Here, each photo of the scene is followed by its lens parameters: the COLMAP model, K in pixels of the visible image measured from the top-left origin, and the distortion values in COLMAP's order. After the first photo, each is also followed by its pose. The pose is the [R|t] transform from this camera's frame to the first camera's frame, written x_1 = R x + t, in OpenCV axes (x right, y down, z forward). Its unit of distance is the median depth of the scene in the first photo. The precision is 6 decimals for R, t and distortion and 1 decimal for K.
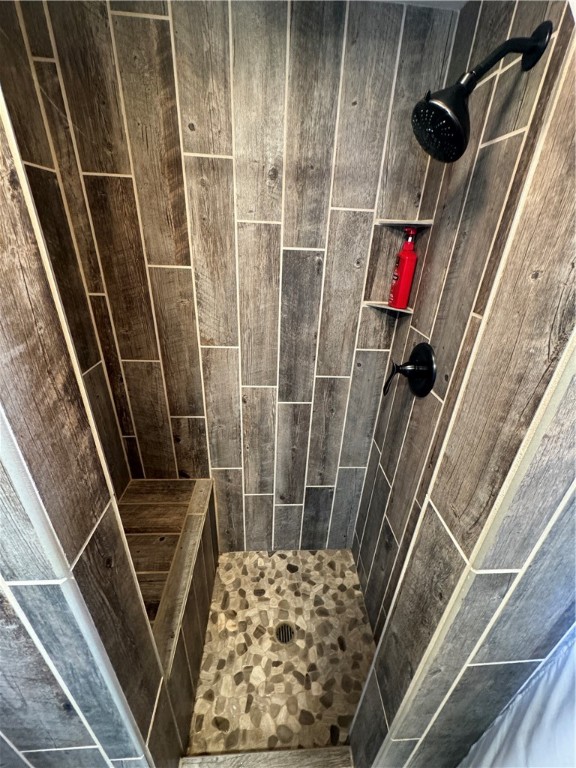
lens RADIAL K [[306.3, 0, 287.8], [0, 306.3, 384.1], [0, 0, 1]] dist [-0.002197, -0.000234]
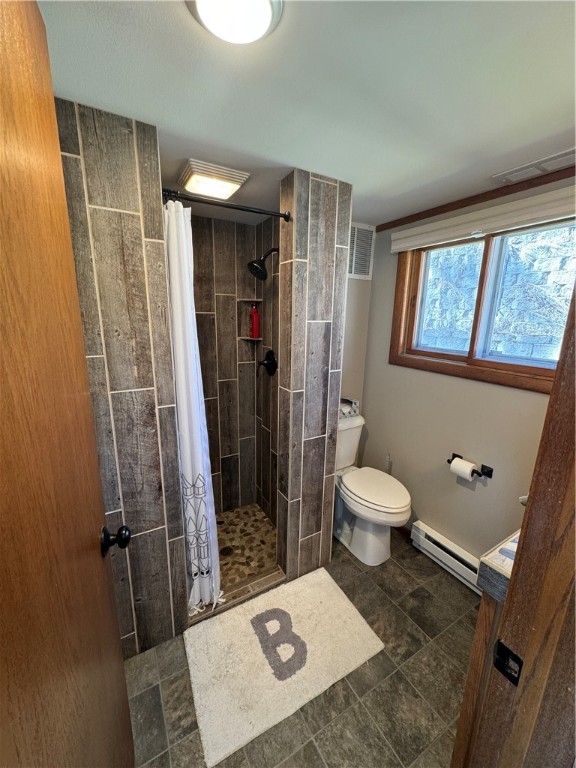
lens RADIAL K [[306.3, 0, 287.8], [0, 306.3, 383.4], [0, 0, 1]] dist [-0.002197, -0.000234]
pose [[0.891538, -0.123874, 0.435677, -0.353306], [0.214372, 0.962724, -0.164949, 0.402311], [-0.399003, 0.240455, 0.884860, -0.781601]]
